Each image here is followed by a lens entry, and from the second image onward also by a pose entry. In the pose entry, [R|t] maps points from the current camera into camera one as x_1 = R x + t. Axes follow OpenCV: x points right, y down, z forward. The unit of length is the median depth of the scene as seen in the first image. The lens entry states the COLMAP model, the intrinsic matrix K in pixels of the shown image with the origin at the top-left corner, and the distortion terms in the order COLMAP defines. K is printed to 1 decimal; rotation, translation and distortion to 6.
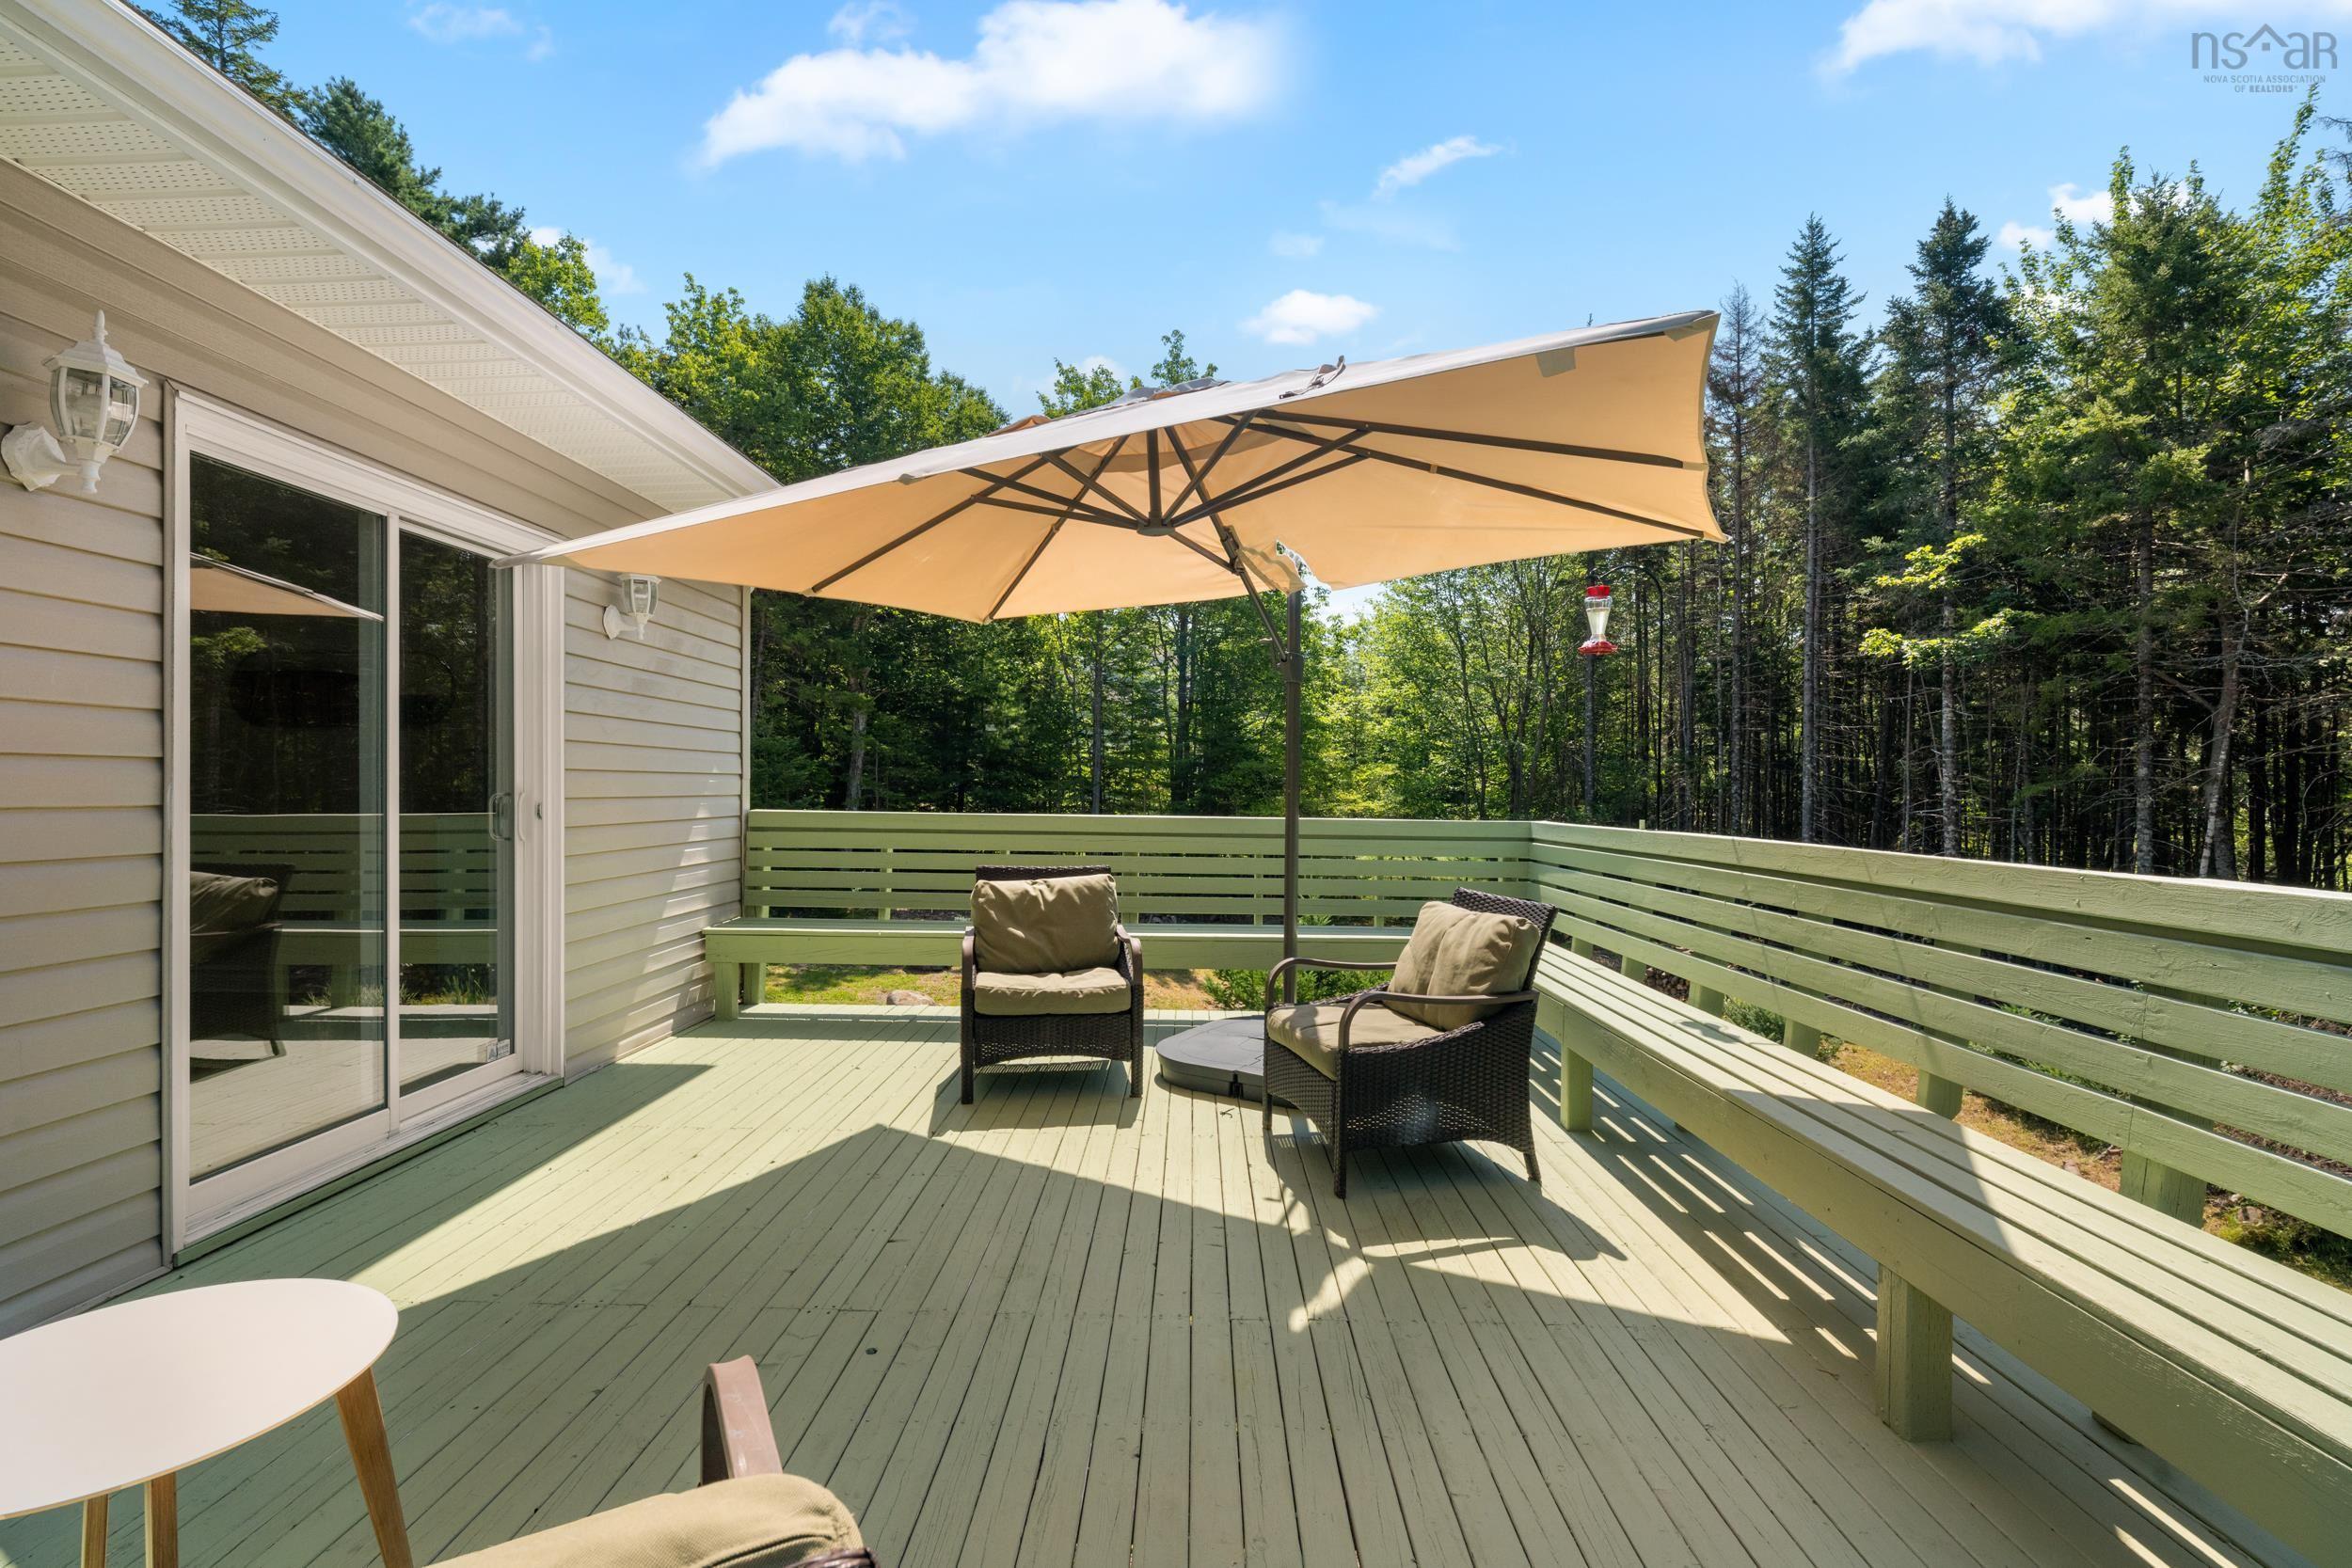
lens RADIAL K [[1083.2, 0, 1169.9], [0, 1083.2, 785.4], [0, 0, 1]] dist [0.000735, 0.000004]
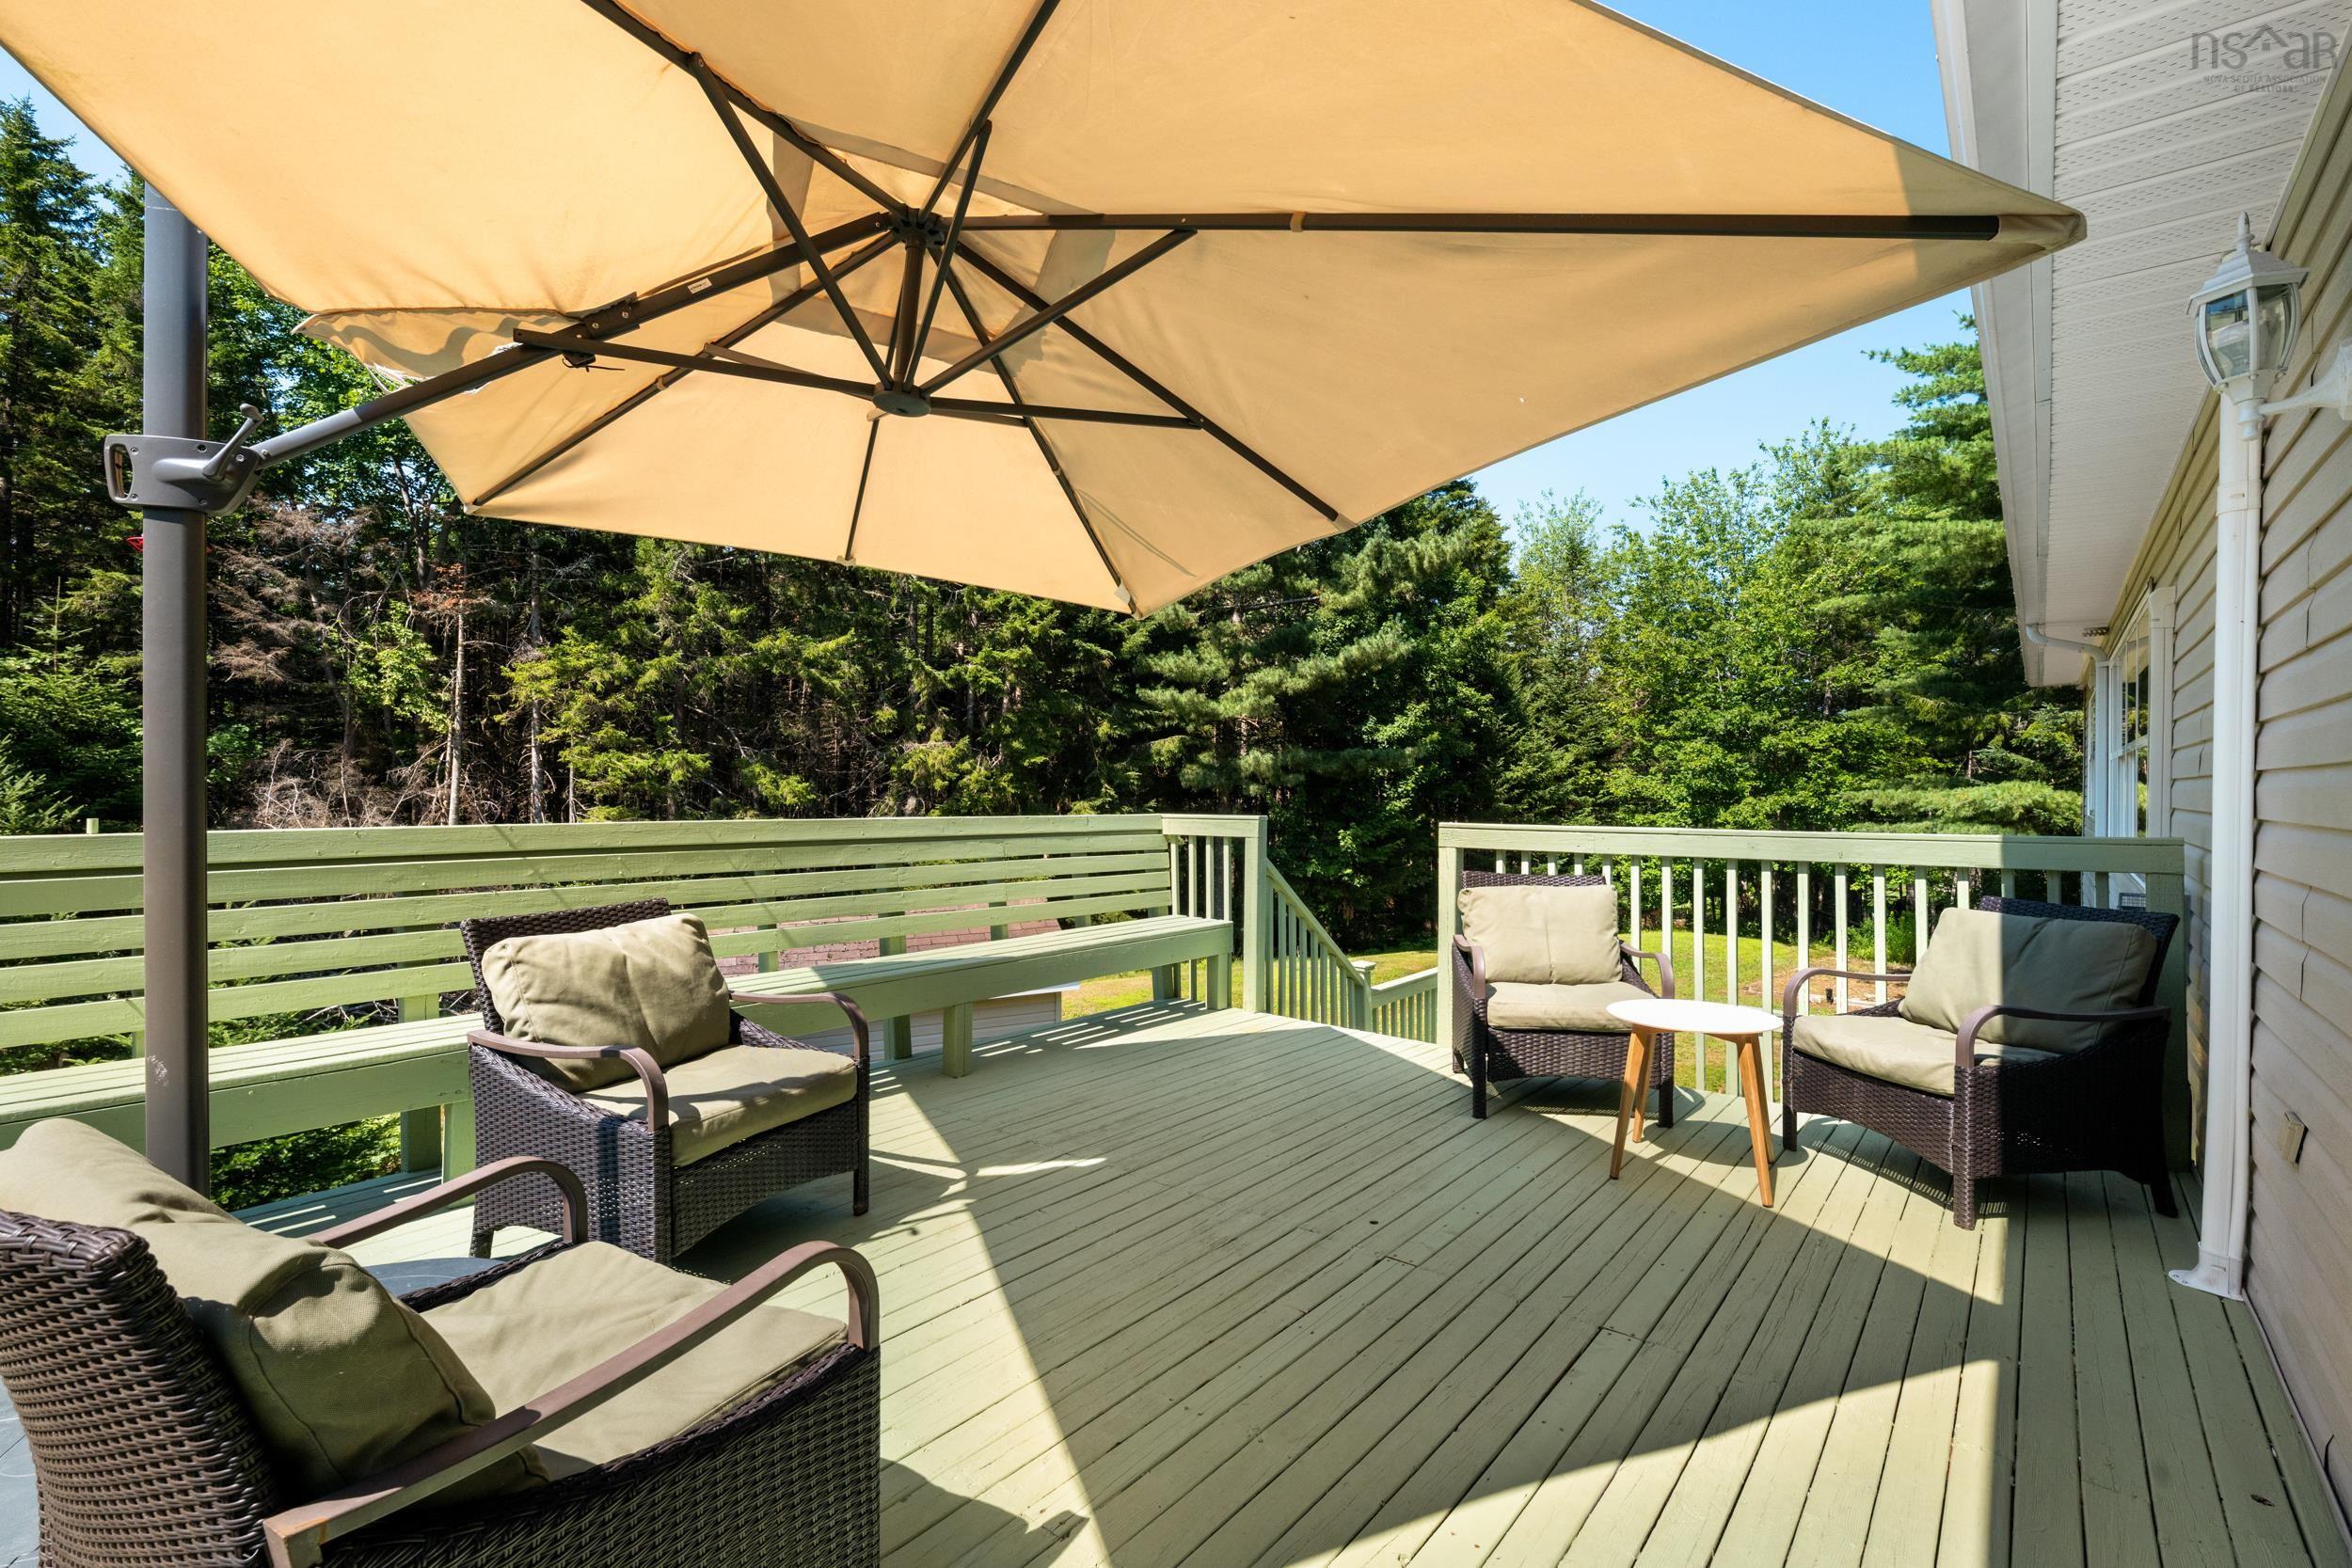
lens RADIAL K [[1083.2, 0, 1177.3], [0, 1083.2, 782.5], [0, 0, 1]] dist [0.000735, 0.000004]
pose [[-0.791220, -0.022649, 0.611112, -0.704871], [-0.015440, 0.999735, 0.017062, -0.022472], [-0.611336, 0.004064, -0.791360, 1.756165]]
